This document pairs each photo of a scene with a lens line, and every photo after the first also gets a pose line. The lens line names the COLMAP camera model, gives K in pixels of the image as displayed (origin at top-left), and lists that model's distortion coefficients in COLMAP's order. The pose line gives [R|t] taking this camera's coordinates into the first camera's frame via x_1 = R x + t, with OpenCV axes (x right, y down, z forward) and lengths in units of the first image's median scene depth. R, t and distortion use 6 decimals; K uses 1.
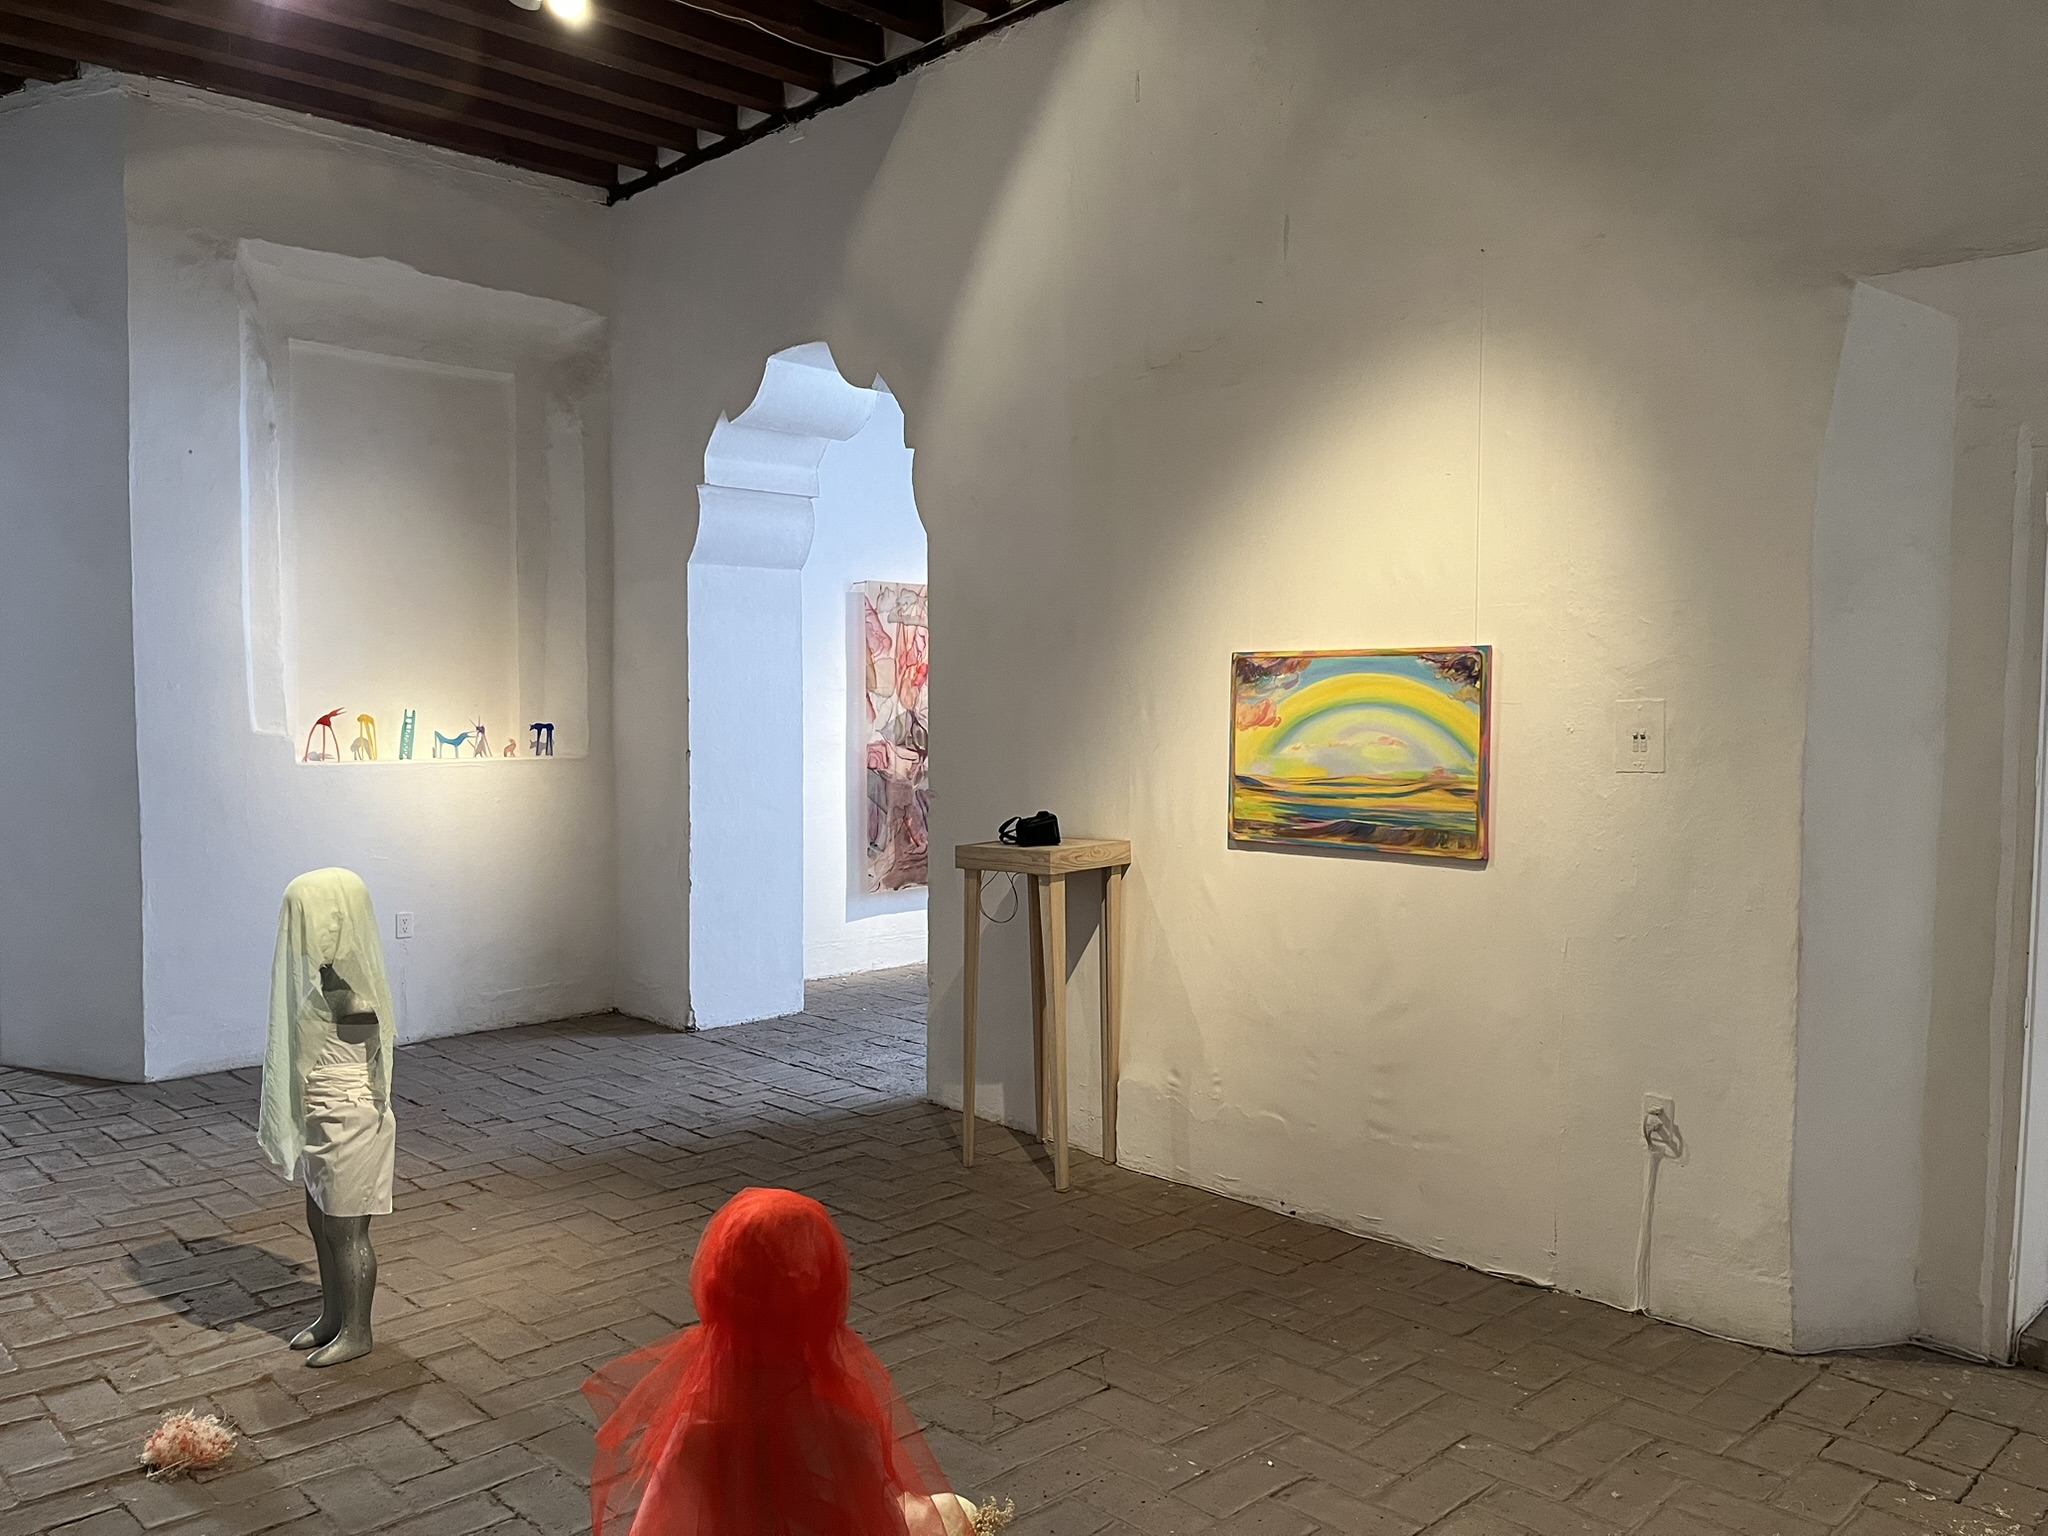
lens RADIAL K [[1560.7, 0, 1023.2], [0, 1560.7, 765.5], [0, 0, 1]] dist [0.052473, -0.062731]
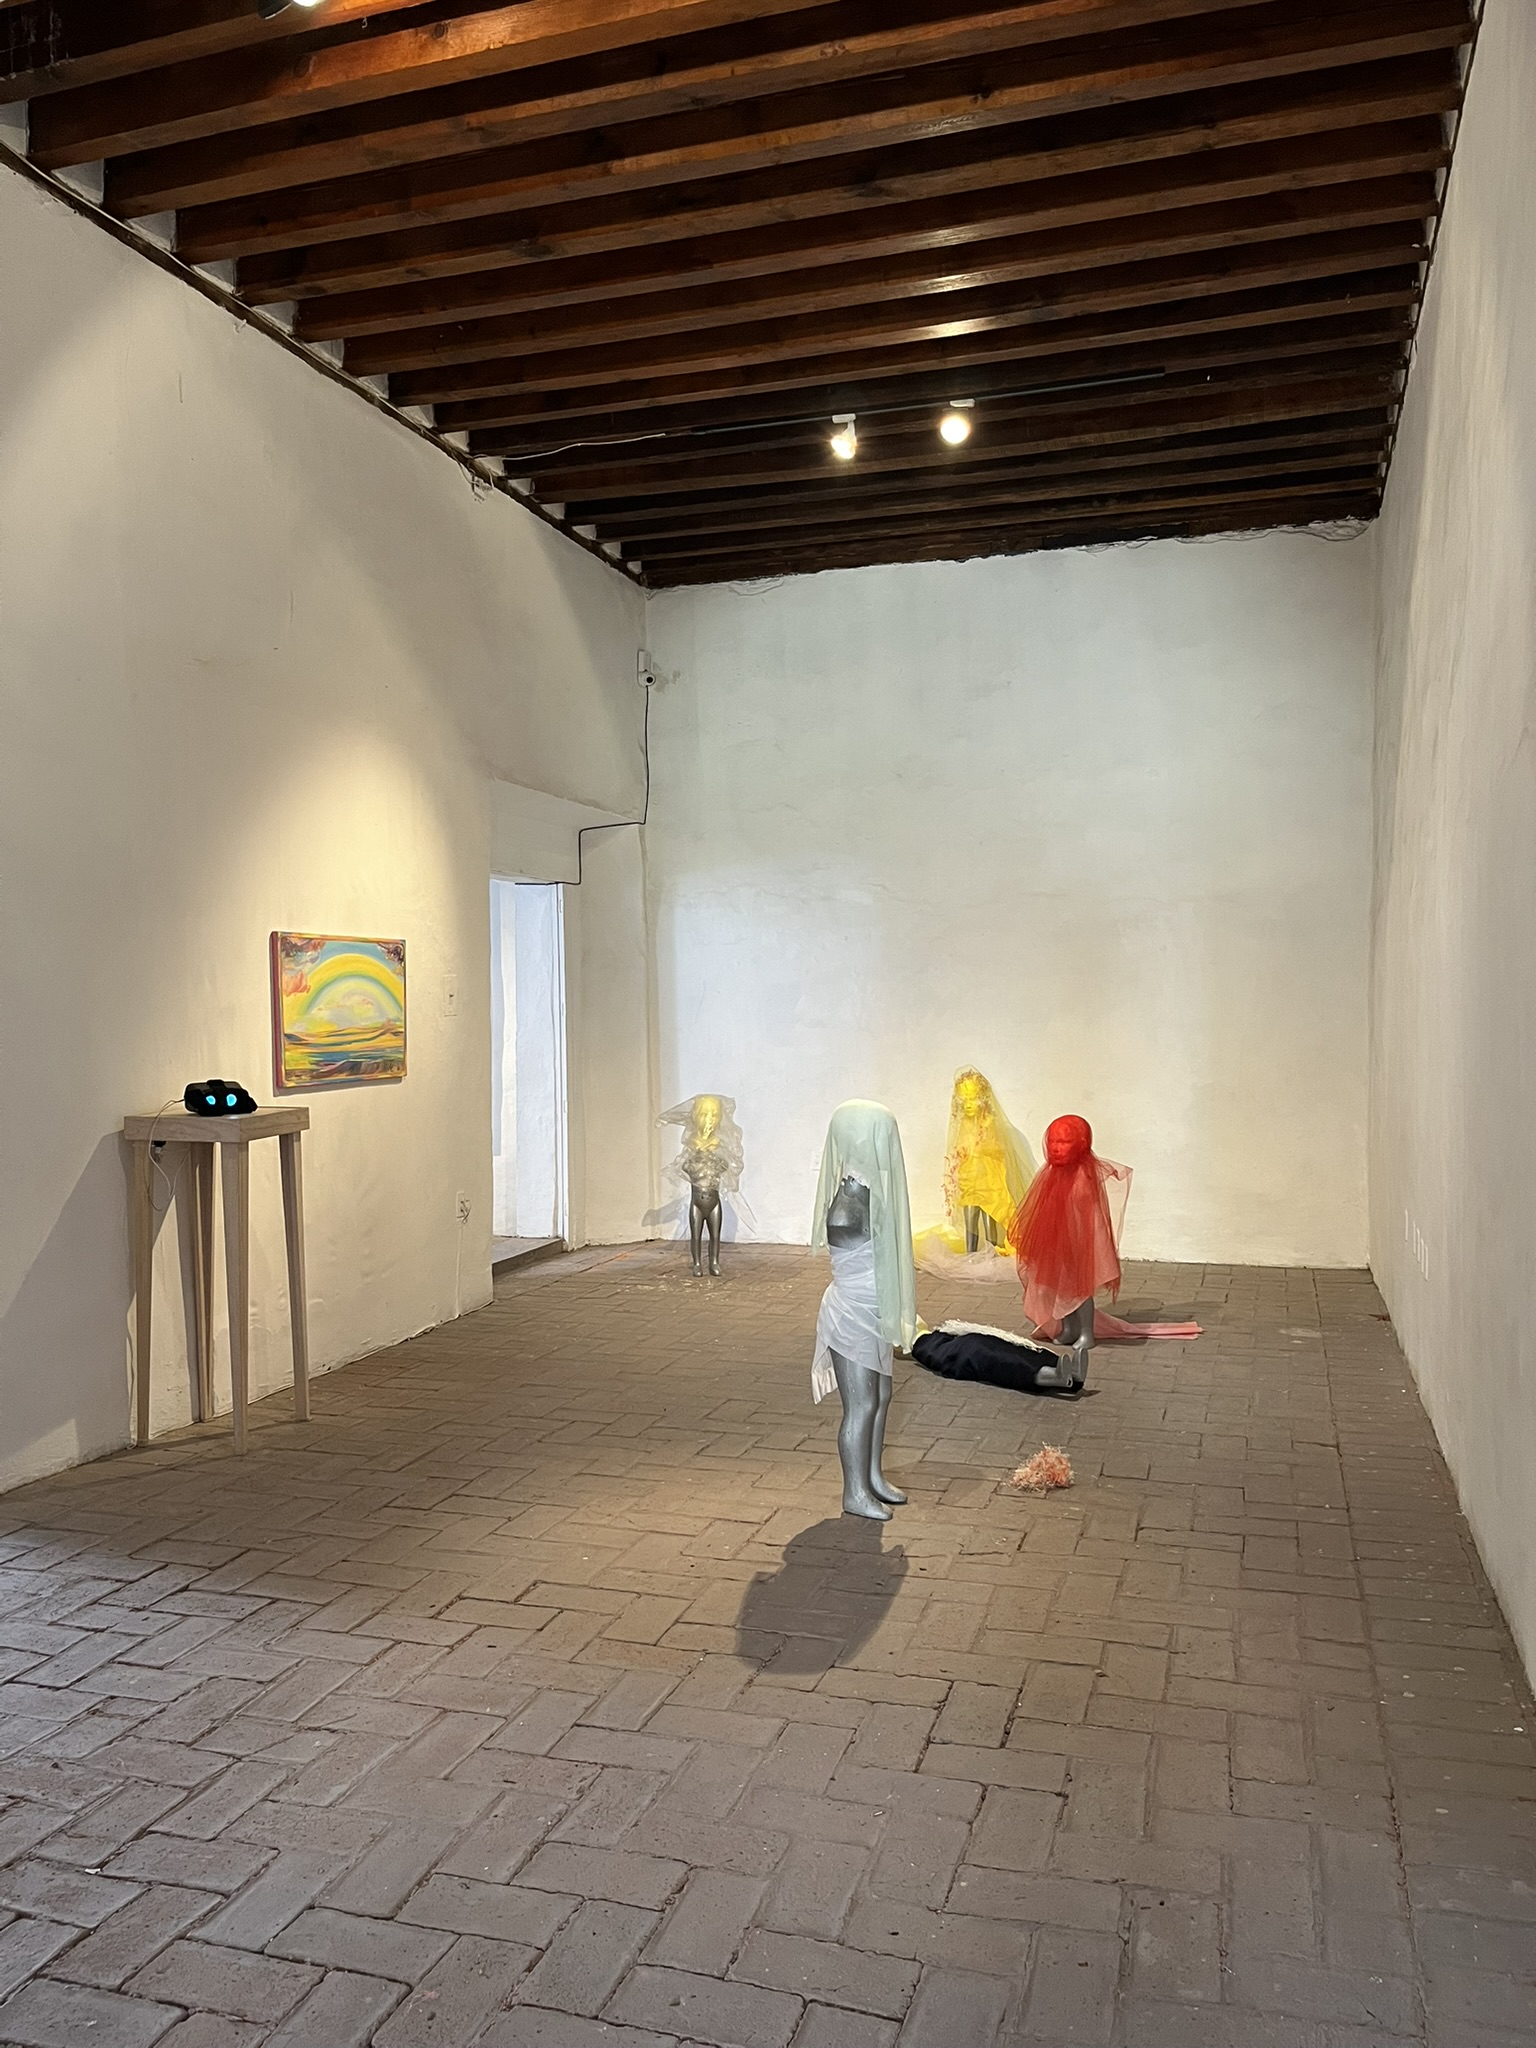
lens RADIAL K [[1560.7, 0, 778.5], [0, 1560.7, 1022.7], [0, 0, 1]] dist [0.052473, -0.062731]
pose [[-0.473988, -0.009045, 0.880485, -1.168449], [0.047916, 0.998201, 0.036048, -0.028938], [-0.879226, 0.059275, -0.472702, 1.302351]]
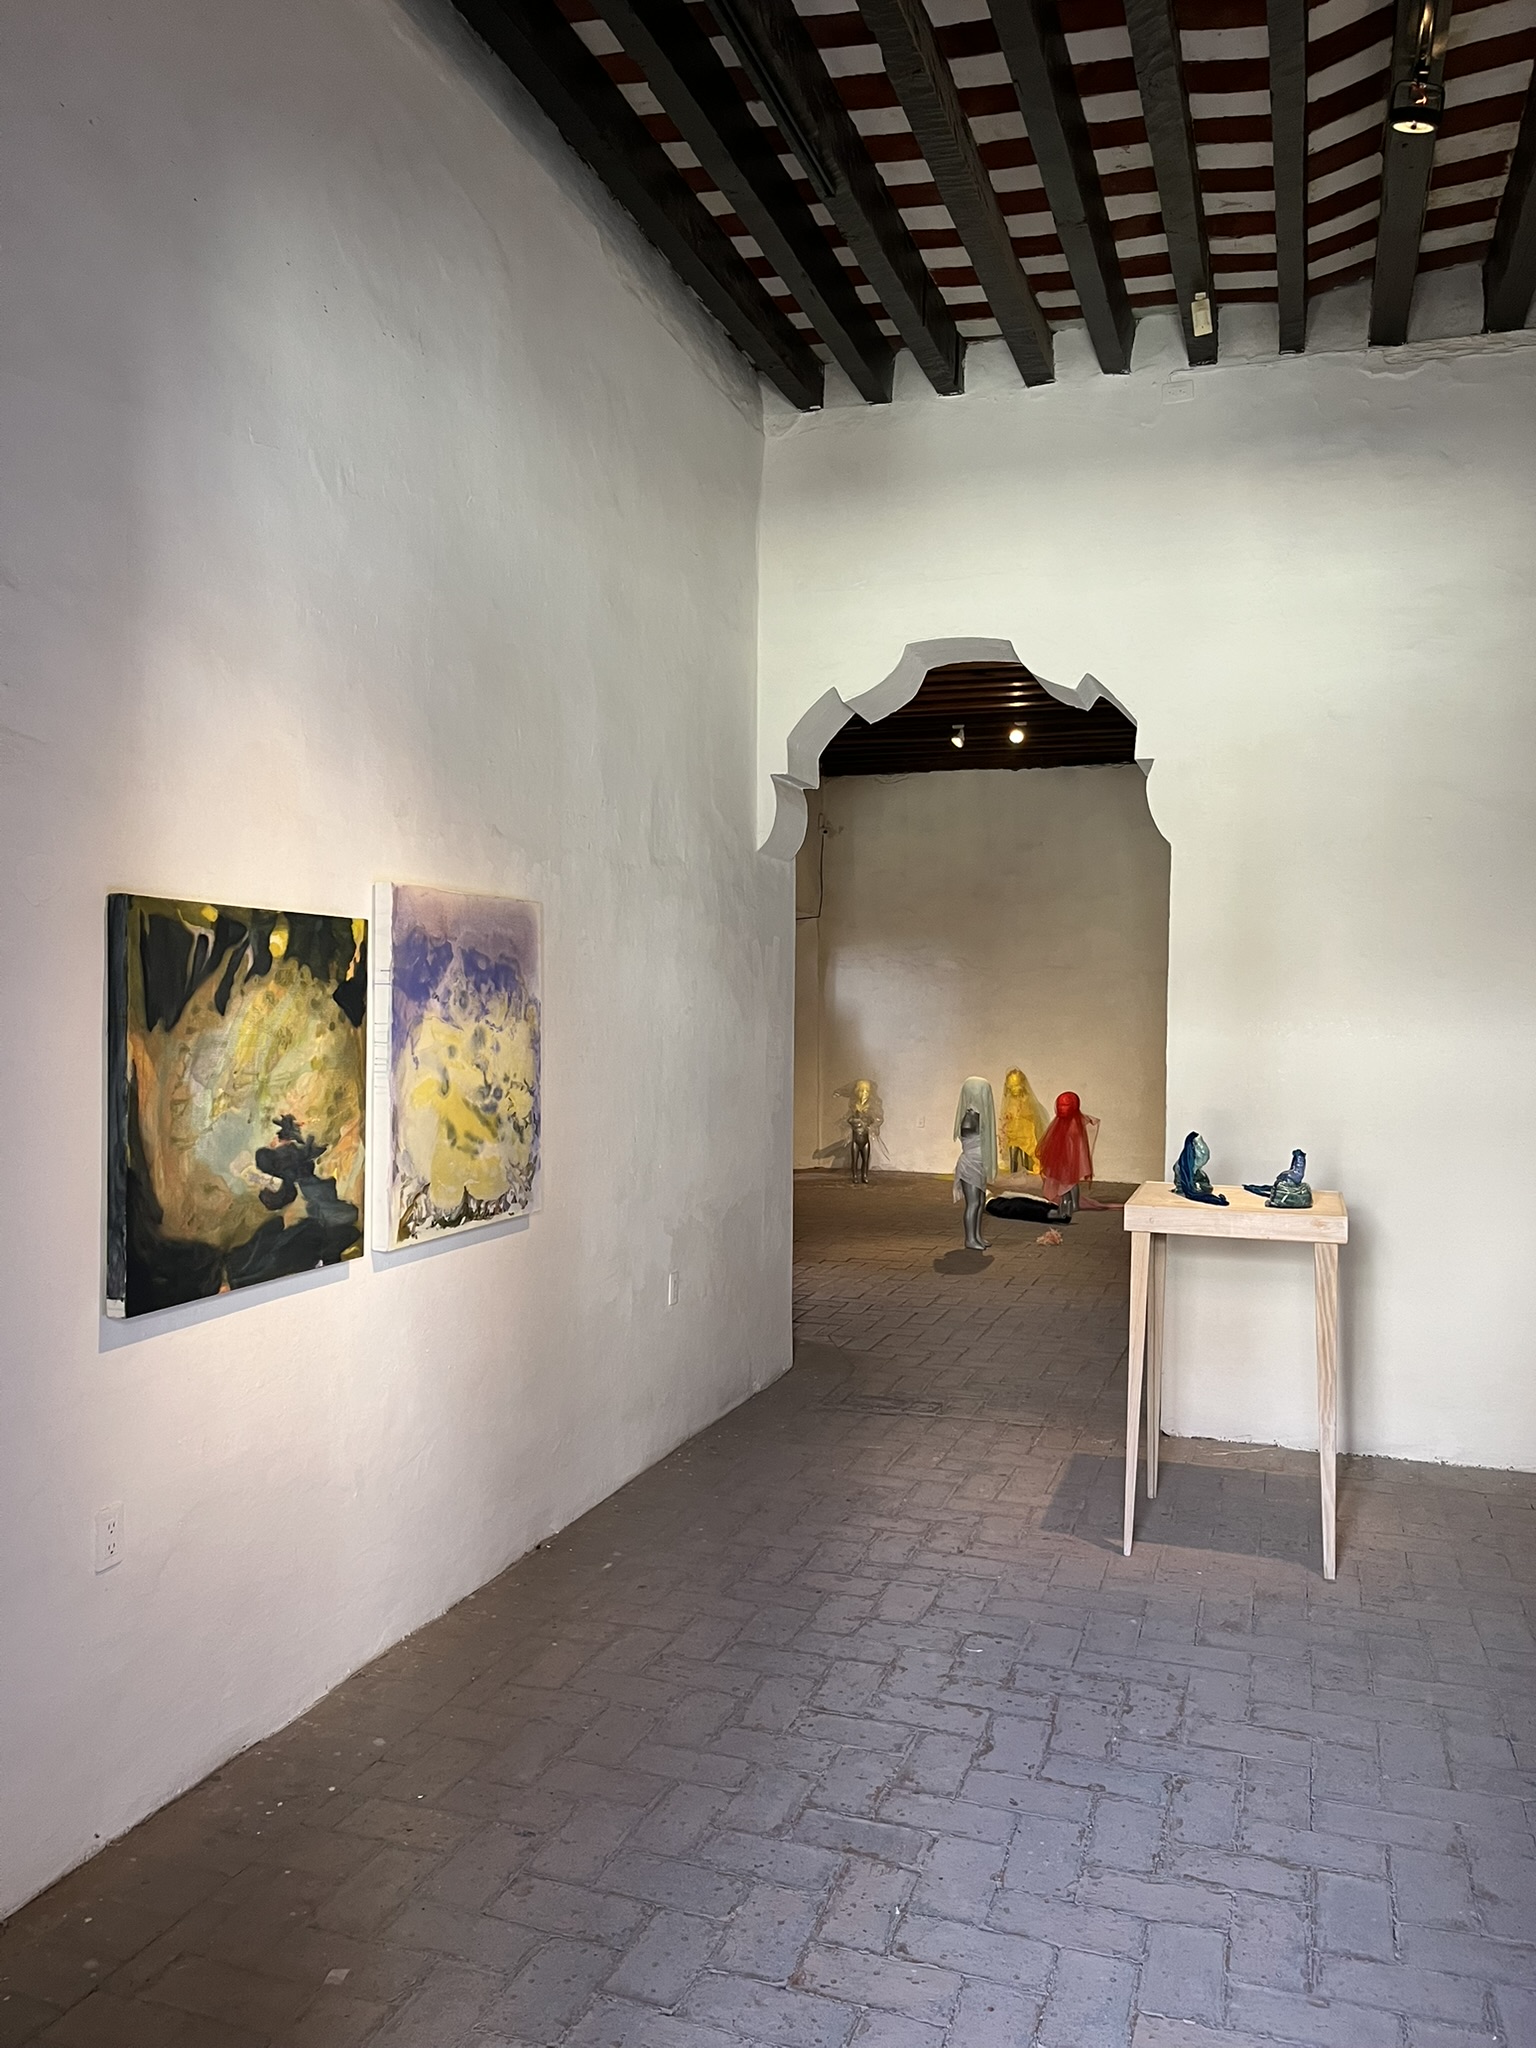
lens RADIAL K [[1560.7, 0, 764.6], [0, 1560.7, 1018.6], [0, 0, 1]] dist [0.052473, -0.062731]
pose [[-0.451824, -0.014382, 0.891991, -2.241602], [0.026569, 0.999210, 0.029569, -0.104776], [-0.891711, 0.037059, -0.451085, 2.107370]]
